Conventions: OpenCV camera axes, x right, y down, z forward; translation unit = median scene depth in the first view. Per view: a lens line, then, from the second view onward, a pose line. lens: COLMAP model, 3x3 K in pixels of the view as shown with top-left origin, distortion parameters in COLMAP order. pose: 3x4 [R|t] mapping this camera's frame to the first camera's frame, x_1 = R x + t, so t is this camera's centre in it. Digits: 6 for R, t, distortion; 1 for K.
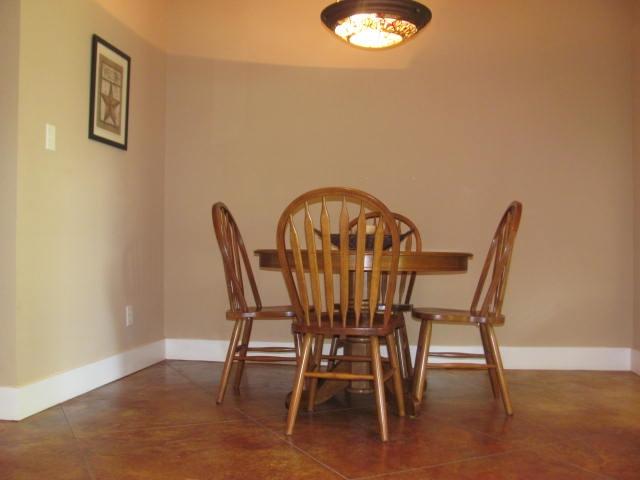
lens RADIAL K [[692.4, 0, 314.8], [0, 692.4, 246.8], [0, 0, 1]] dist [-0.126620, 0.000000]
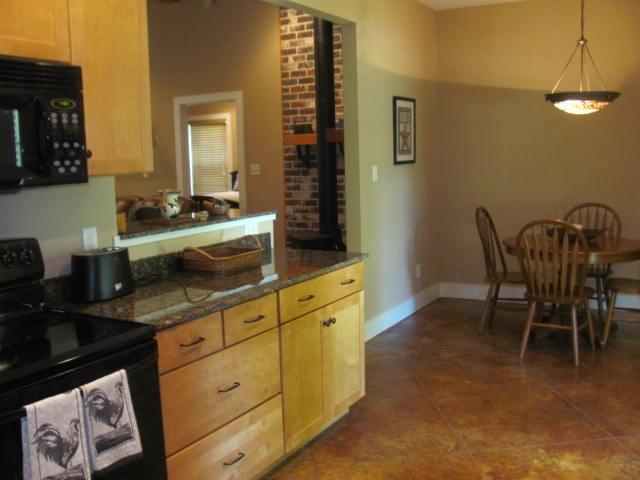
lens RADIAL K [[692.4, 0, 325.8], [0, 692.4, 238.2], [0, 0, 1]] dist [-0.126620, 0.000000]
pose [[0.940682, 0.012795, -0.339049, 0.061825], [0.031768, 0.991577, 0.125561, -0.199936], [0.337800, -0.128884, 0.932352, -0.565500]]
